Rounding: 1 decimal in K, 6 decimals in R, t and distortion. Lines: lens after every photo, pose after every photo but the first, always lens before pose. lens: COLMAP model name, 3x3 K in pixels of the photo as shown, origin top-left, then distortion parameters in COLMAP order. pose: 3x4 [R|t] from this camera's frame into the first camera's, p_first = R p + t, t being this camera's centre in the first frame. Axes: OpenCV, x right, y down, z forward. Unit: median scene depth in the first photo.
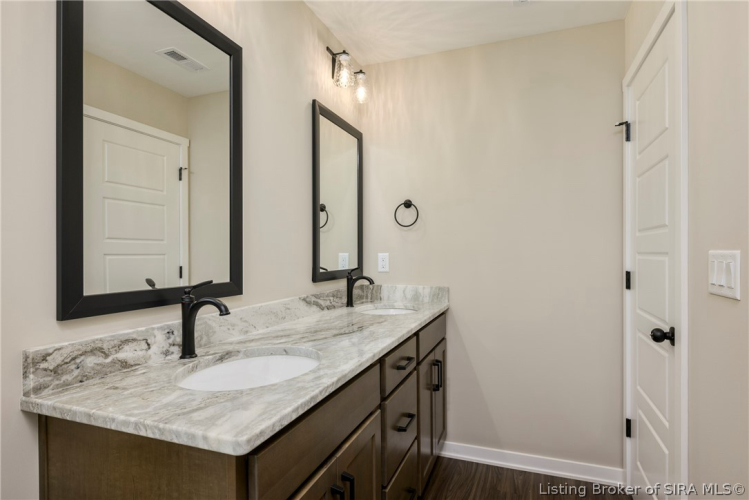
lens RADIAL K [[408.8, 0, 374.5], [0, 408.8, 250.0], [0, 0, 1]] dist [0.000053, -0.000031]
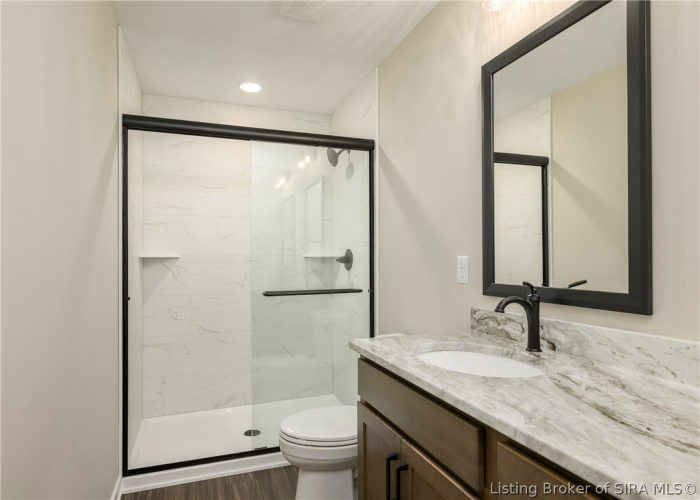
lens RADIAL K [[419.3, 0, 349.7], [0, 419.3, 258.0], [0, 0, 1]] dist [0.000493, 0.000146]
pose [[-0.754067, 0.002817, -0.656792, 0.709235], [0.009425, 0.999934, -0.006531, 0.017152], [0.656730, -0.011115, -0.754044, 1.650364]]
